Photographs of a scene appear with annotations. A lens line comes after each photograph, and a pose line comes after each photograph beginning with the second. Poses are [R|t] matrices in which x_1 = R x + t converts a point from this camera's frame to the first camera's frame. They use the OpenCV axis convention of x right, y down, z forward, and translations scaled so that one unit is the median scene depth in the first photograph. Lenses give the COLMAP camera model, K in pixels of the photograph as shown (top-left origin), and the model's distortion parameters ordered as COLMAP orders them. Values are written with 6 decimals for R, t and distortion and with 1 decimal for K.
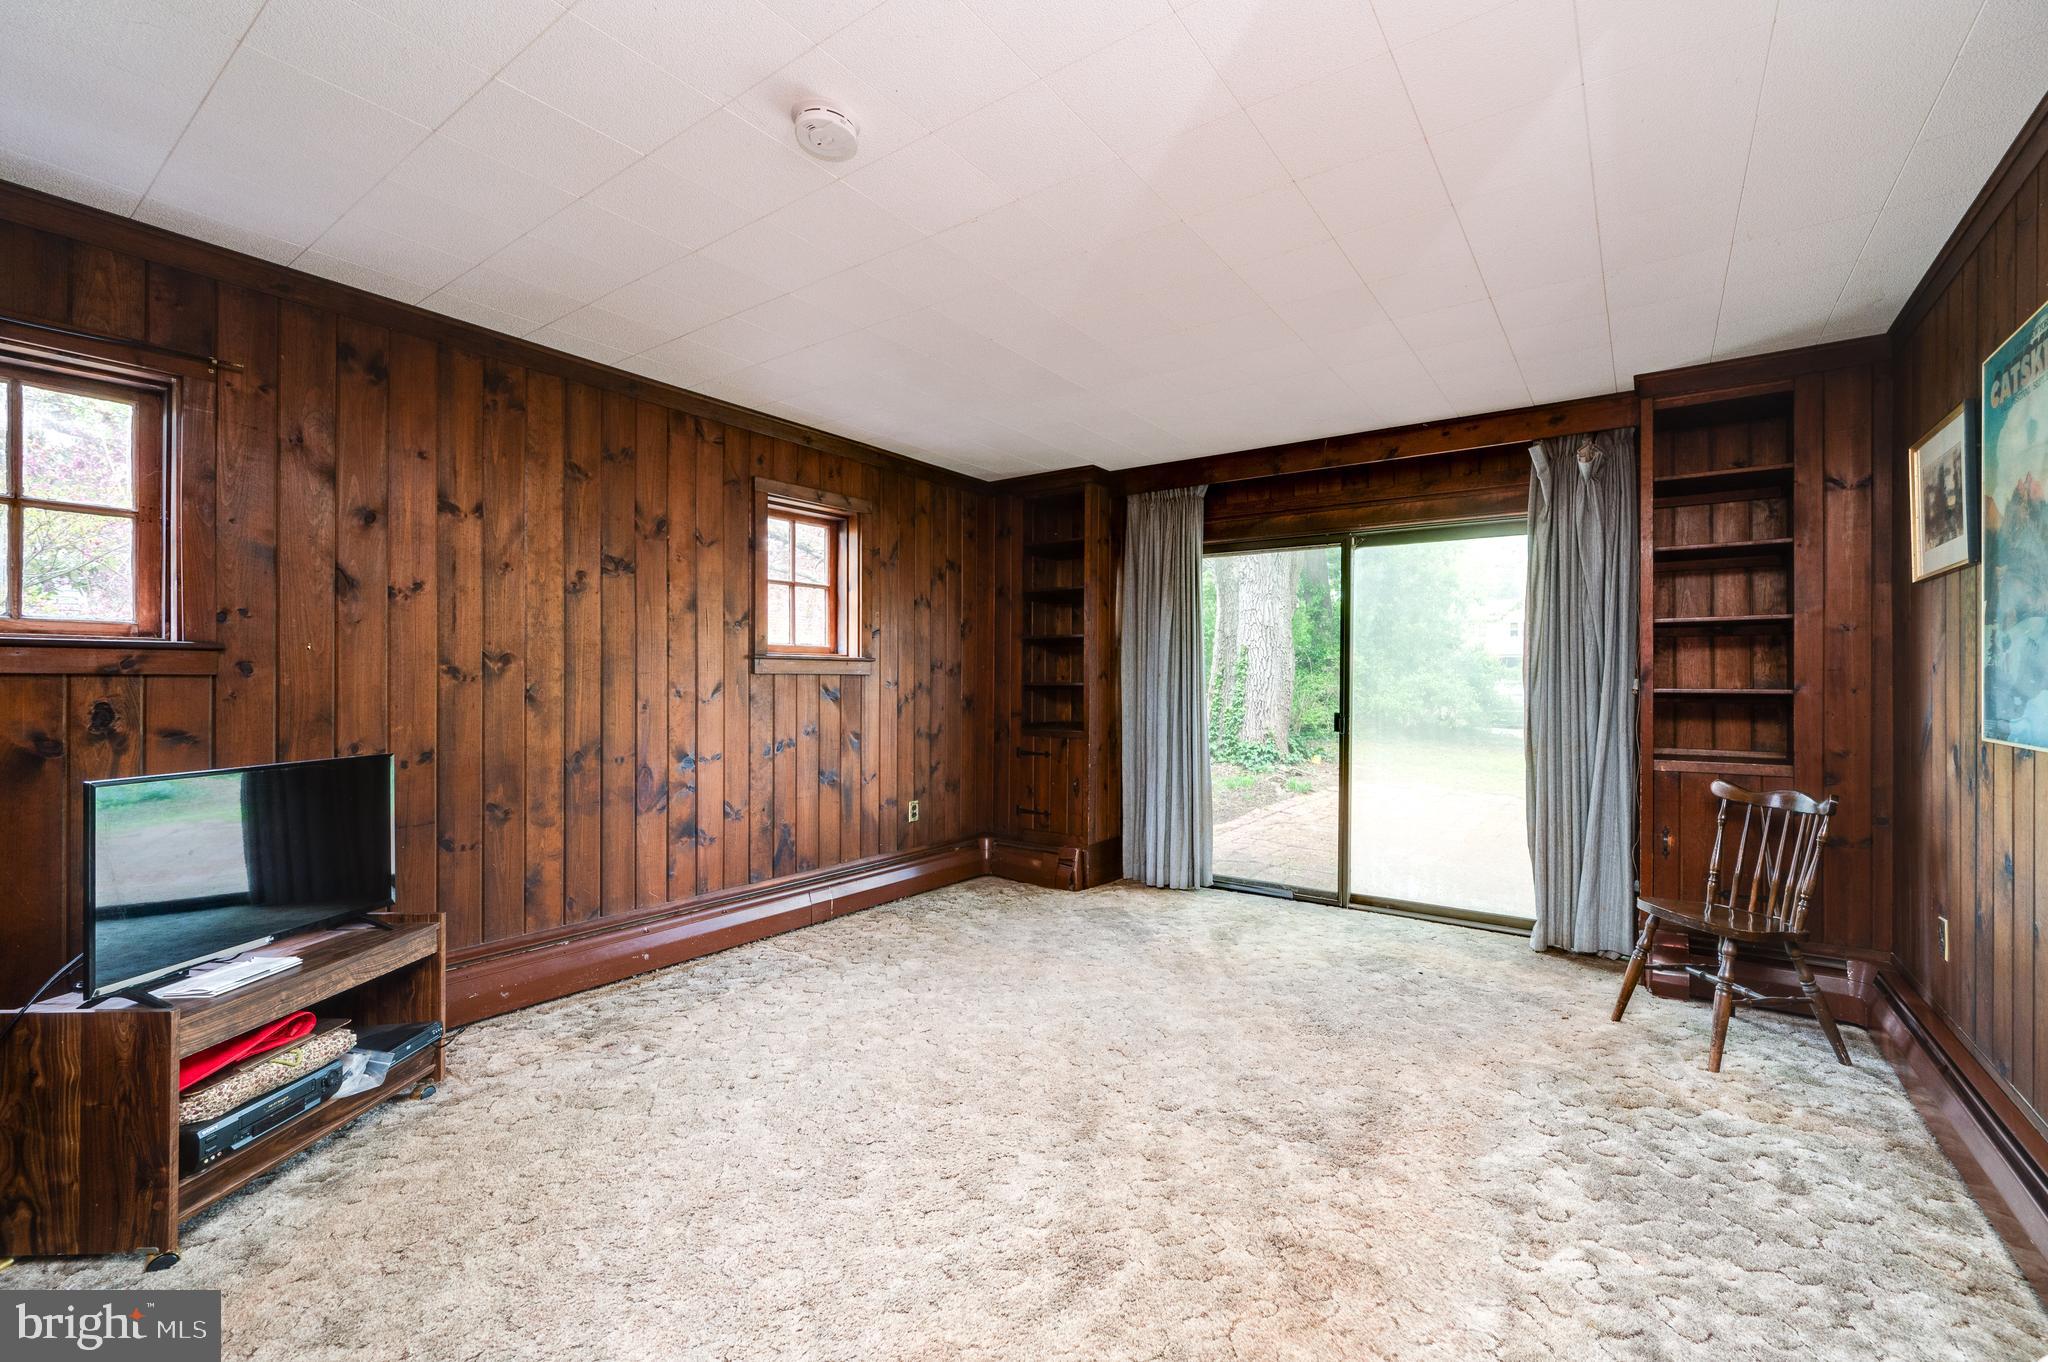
lens RADIAL K [[842.7, 0, 1025.2], [0, 842.7, 672.7], [0, 0, 1]] dist [0.000023, -0.000201]
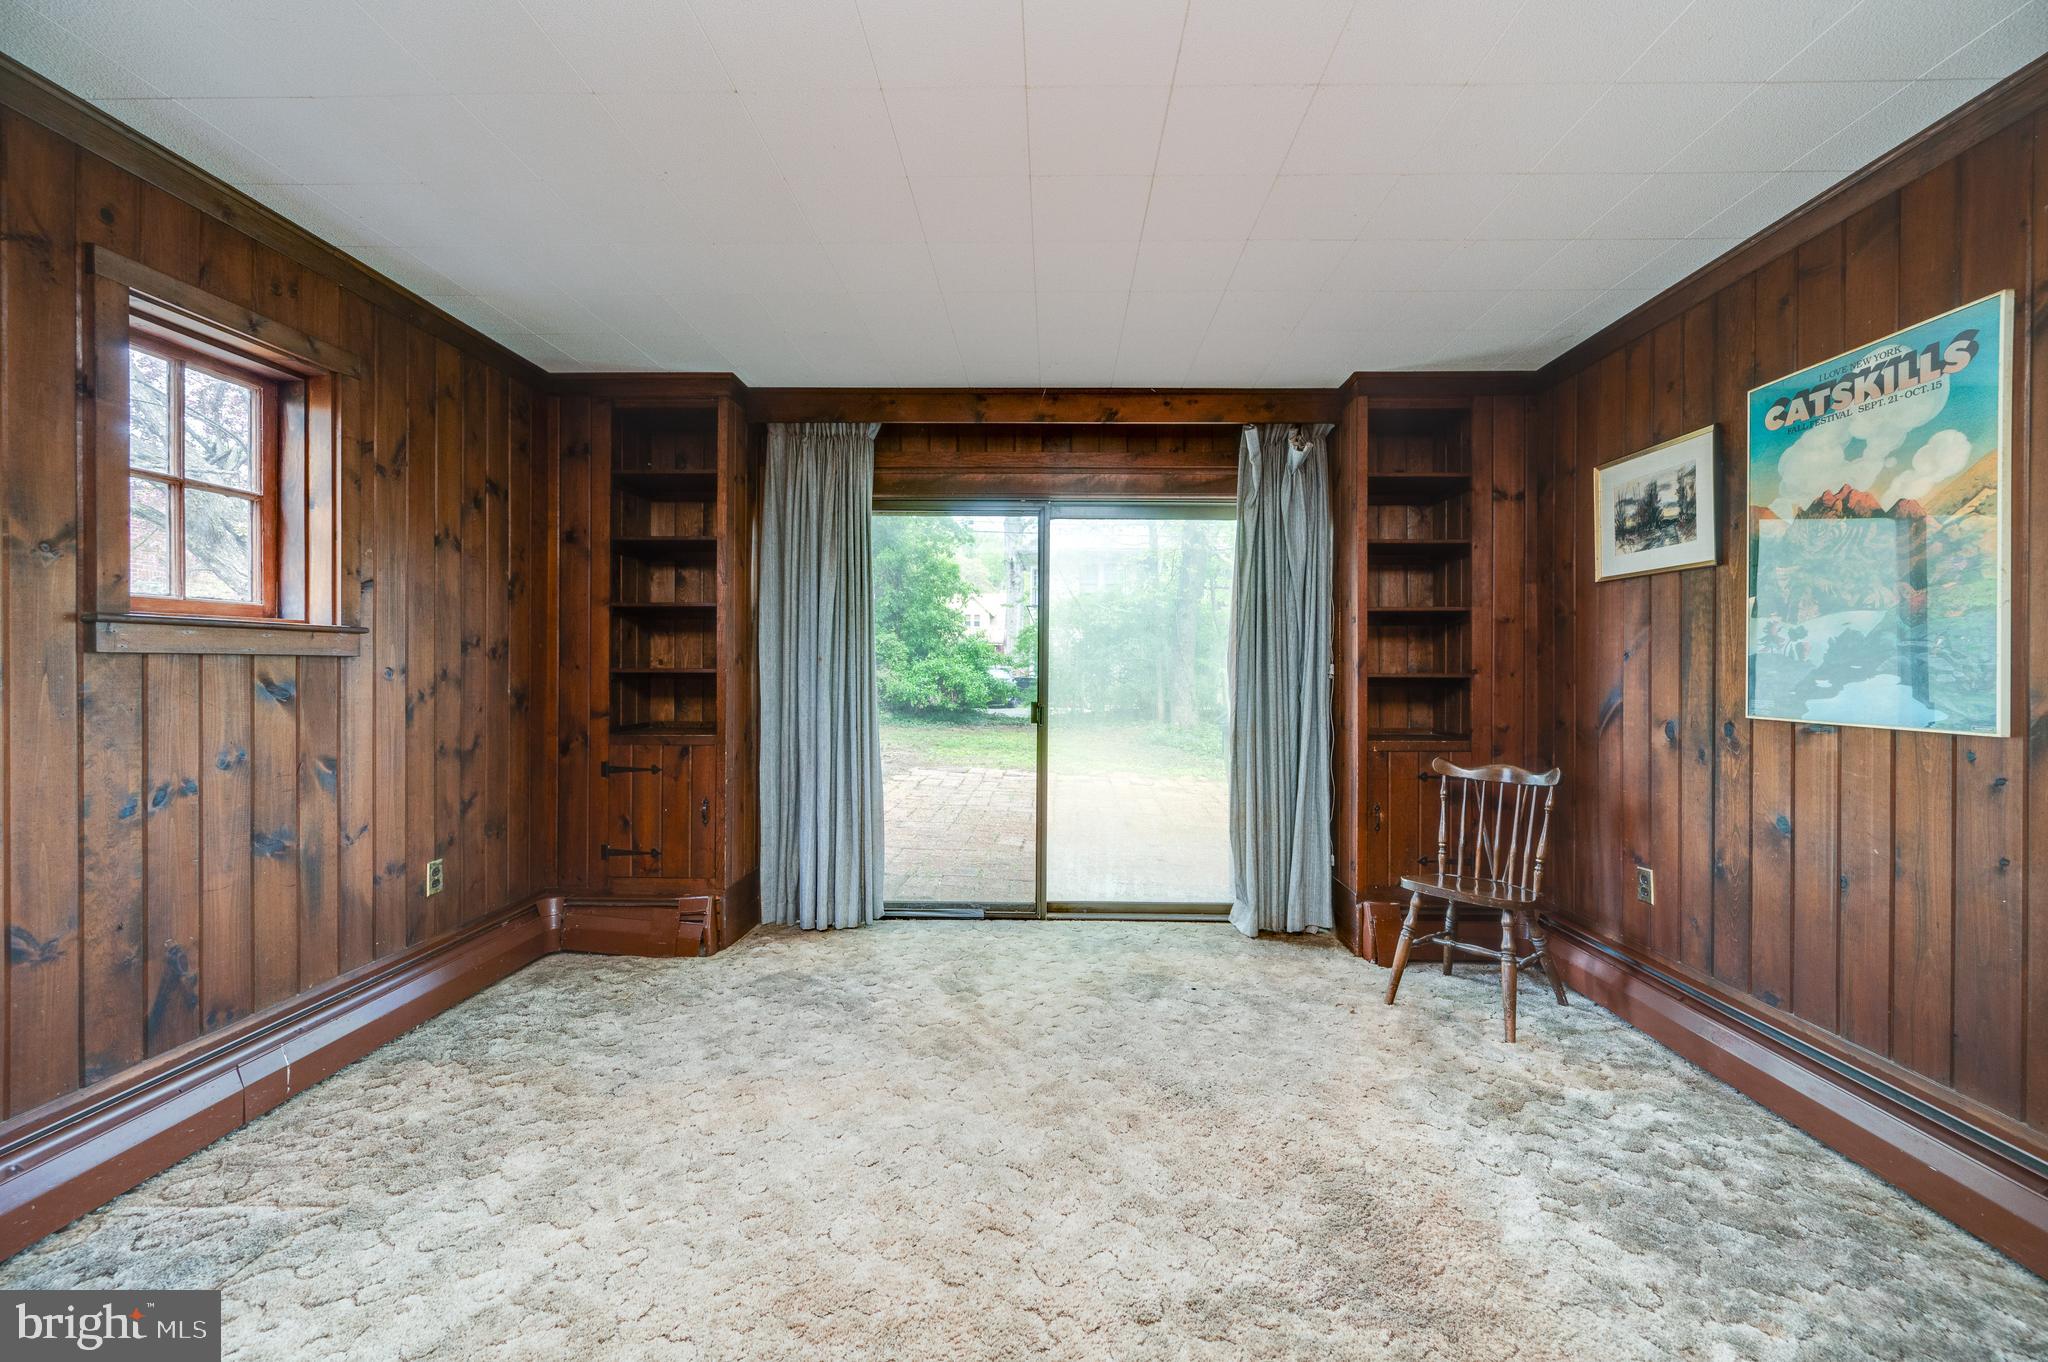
lens RADIAL K [[848.0, 0, 1027.7], [0, 848.0, 665.9], [0, 0, 1]] dist [-0.001682, -0.000324]
pose [[0.818178, -0.000934, 0.574964, -0.146692], [-0.004832, 0.999952, 0.008499, 0.001933], [-0.574945, -0.009732, 0.818134, 0.265542]]
